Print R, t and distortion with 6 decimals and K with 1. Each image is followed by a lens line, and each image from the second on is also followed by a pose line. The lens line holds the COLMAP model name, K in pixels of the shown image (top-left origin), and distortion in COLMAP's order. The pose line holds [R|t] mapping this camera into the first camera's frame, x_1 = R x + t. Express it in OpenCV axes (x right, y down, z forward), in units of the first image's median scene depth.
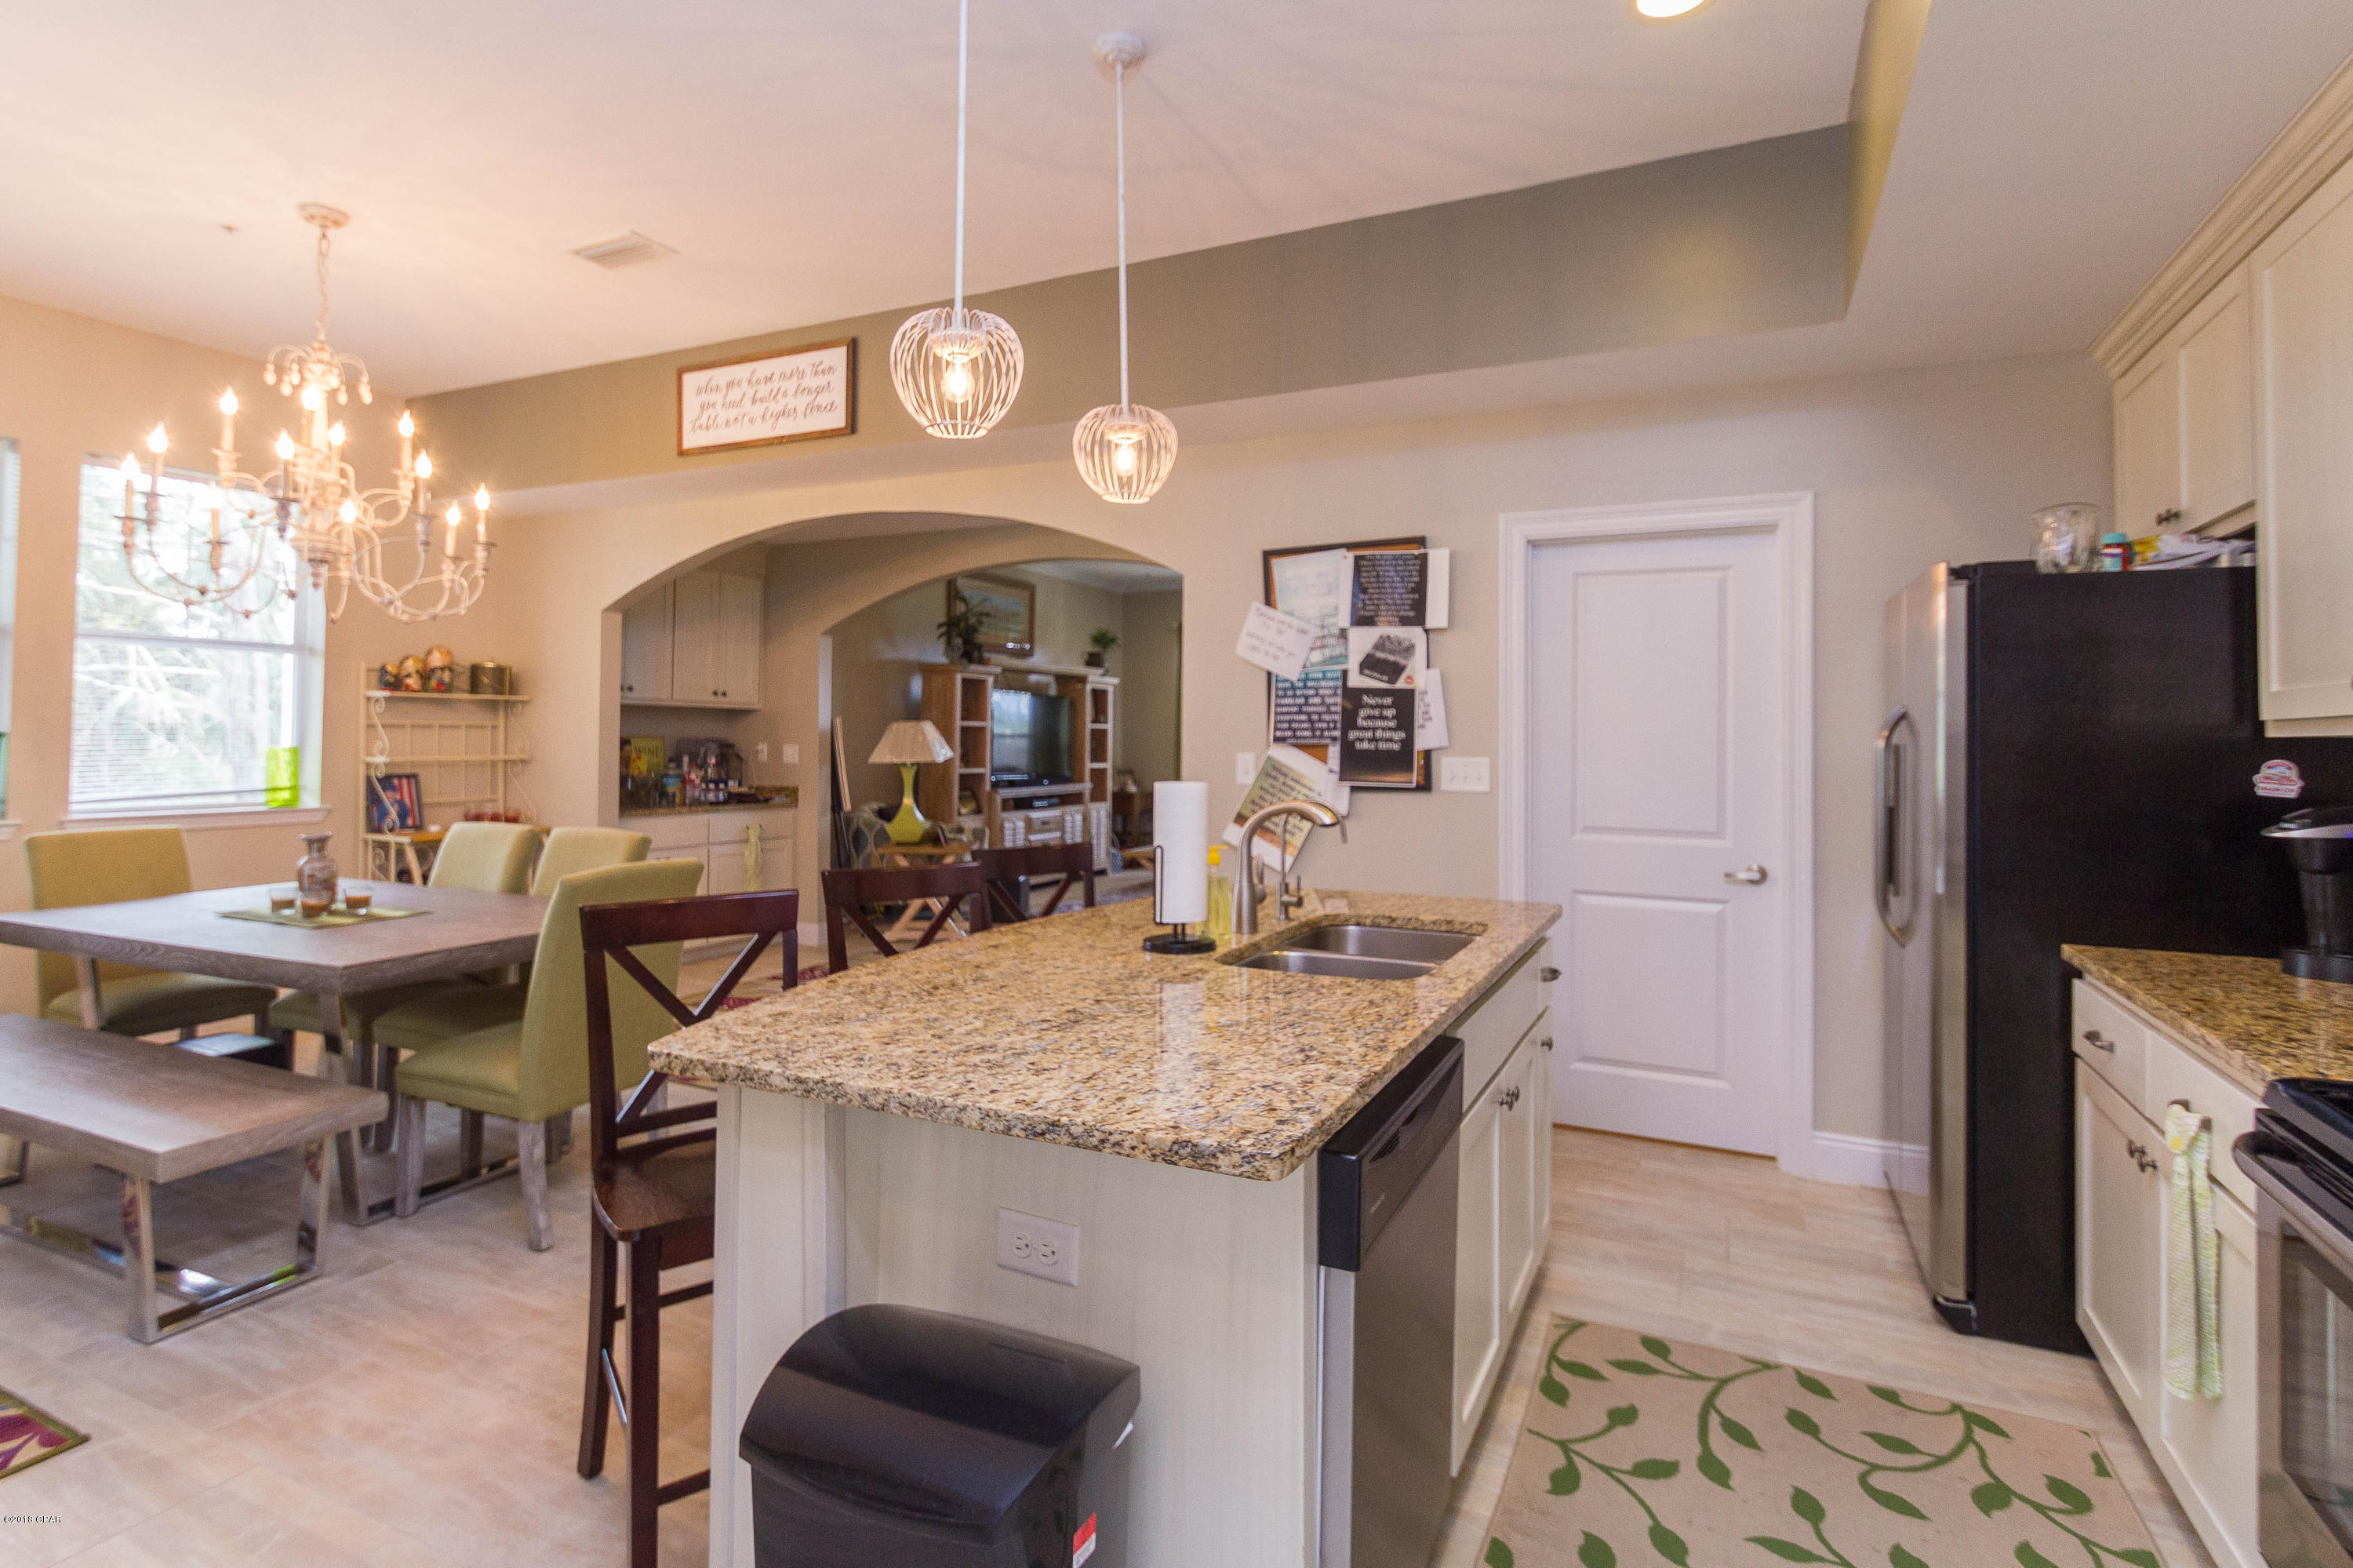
lens RADIAL K [[1118.1, 0, 1178.0], [0, 1118.1, 727.3], [0, 0, 1]] dist [0.018140, -0.011859]
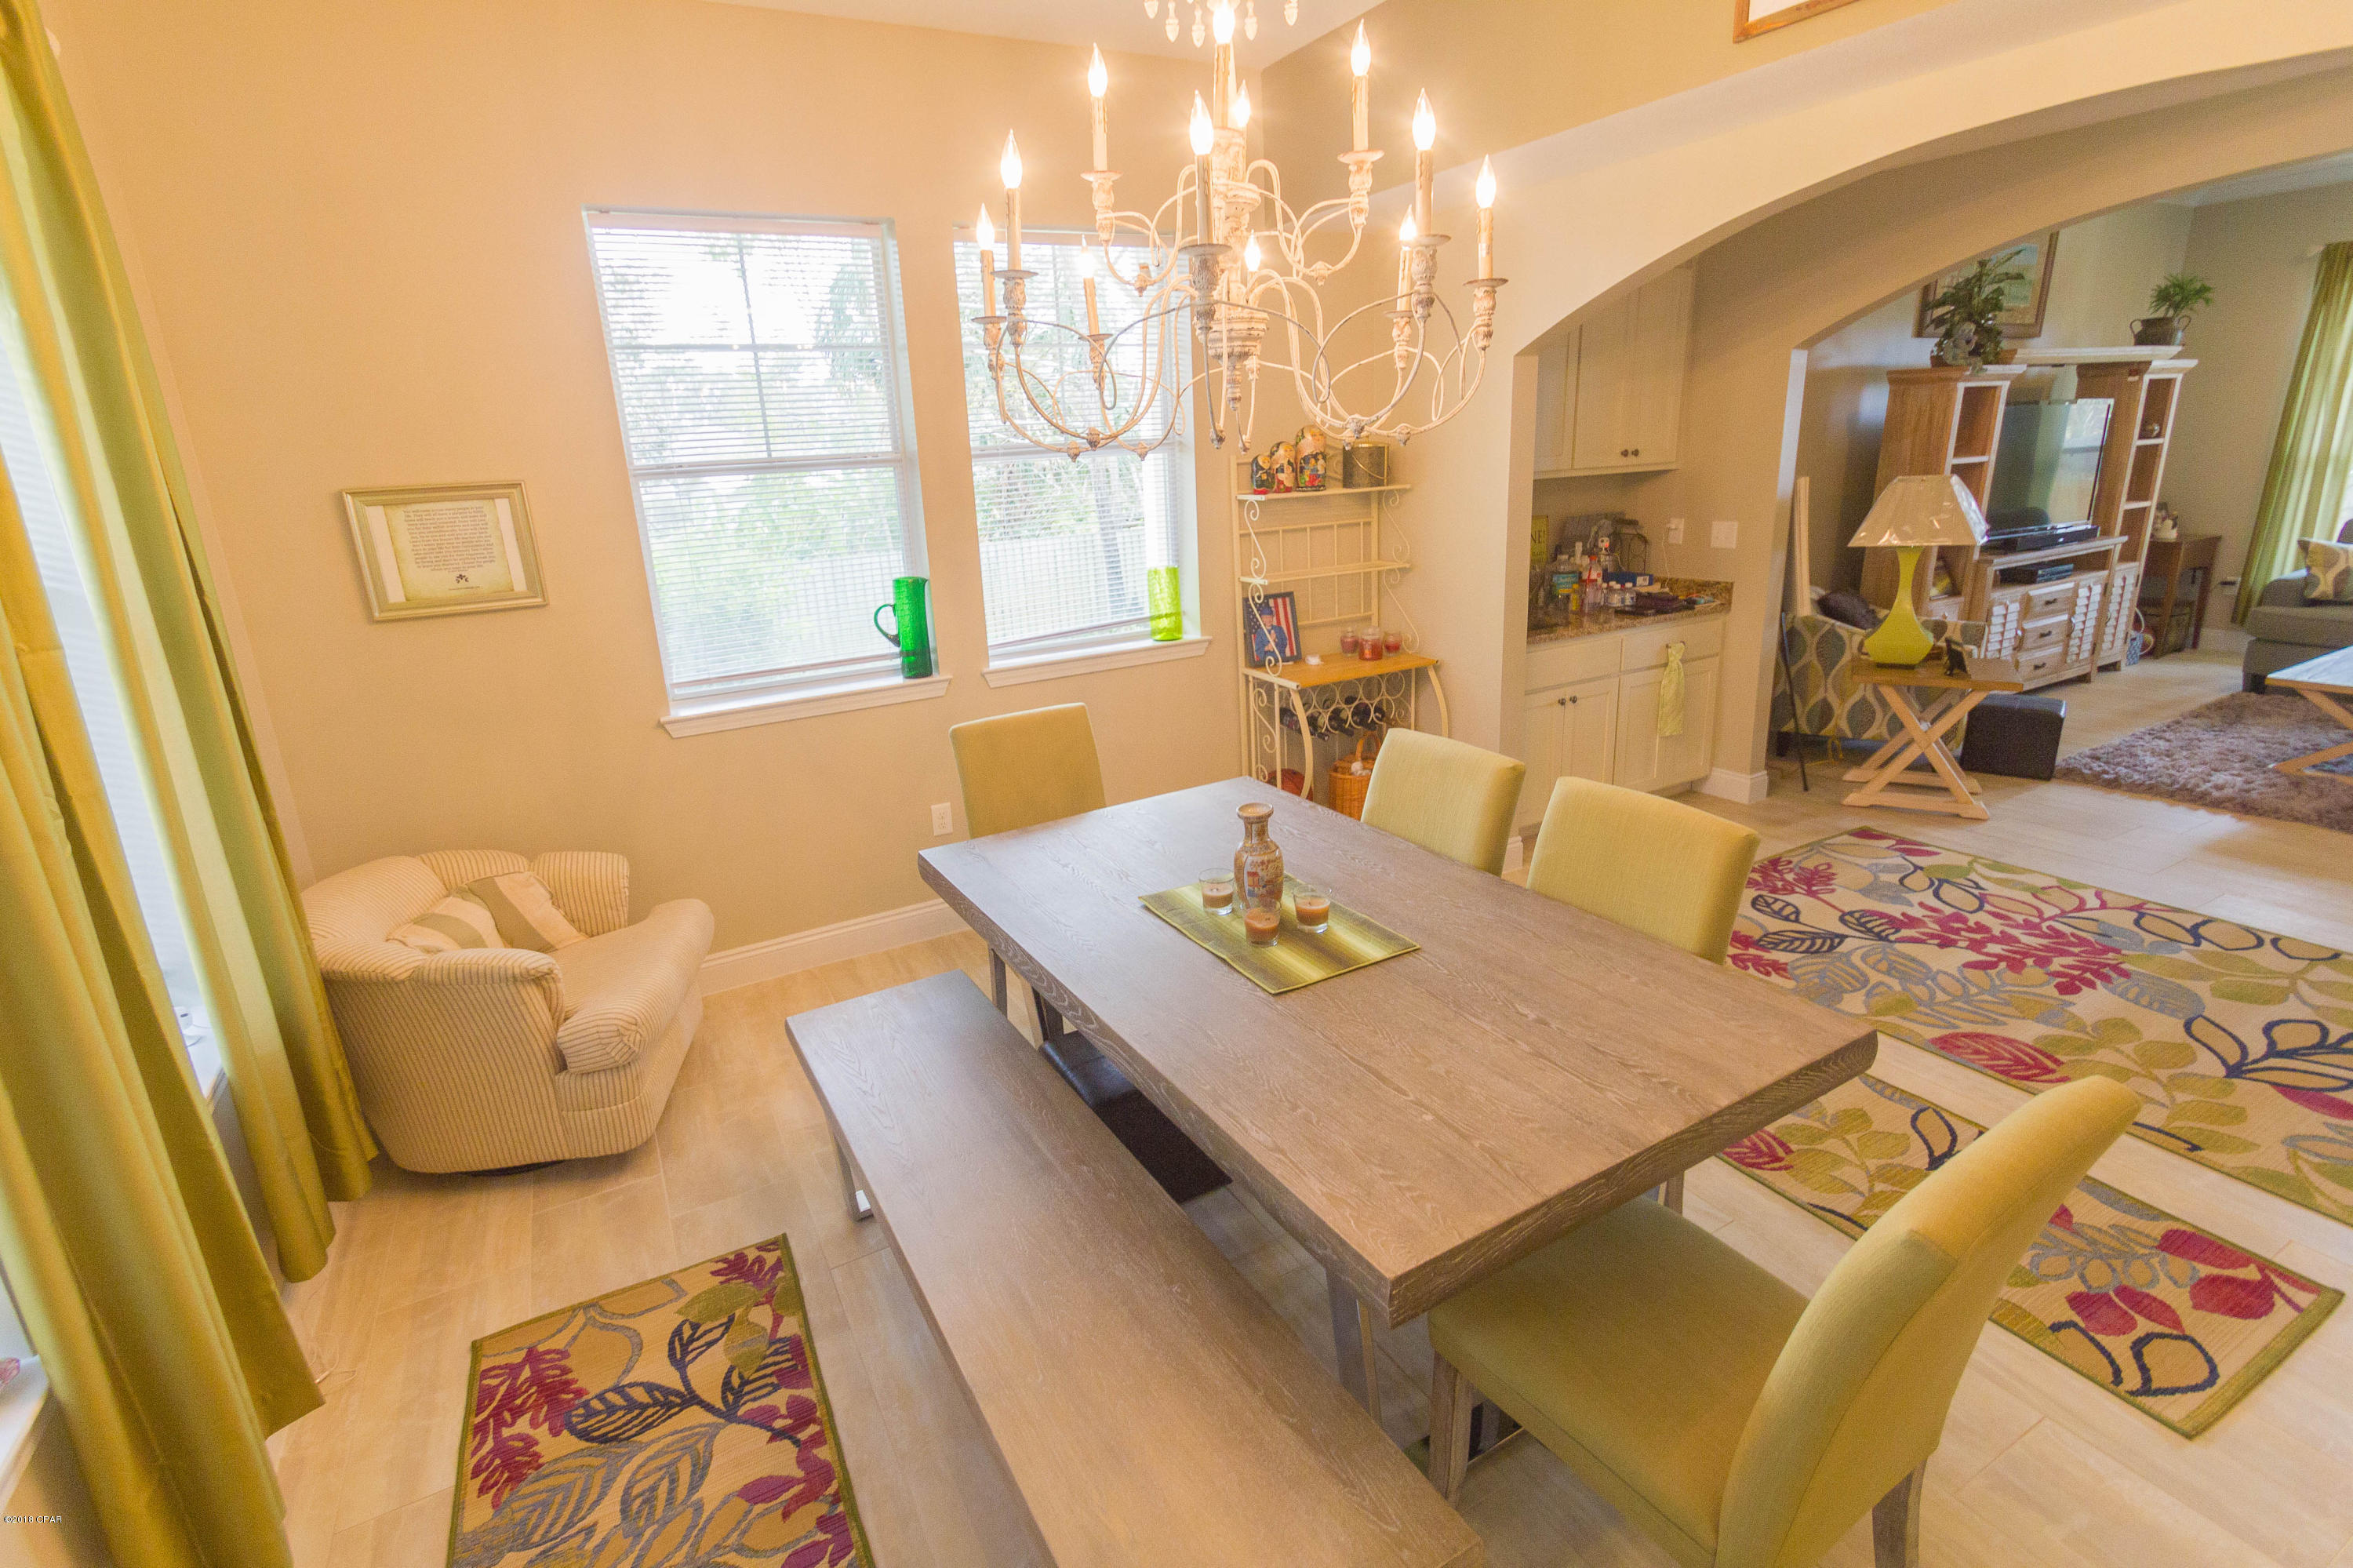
lens RADIAL K [[1123.7, 0, 1178.2], [0, 1123.7, 764.7], [0, 0, 1]] dist [0.020270, -0.015506]
pose [[0.809054, 0.109180, -0.577504, -0.250921], [0.061357, 0.961536, 0.267740, -0.059832], [0.584523, -0.252050, 0.771235, 0.281773]]
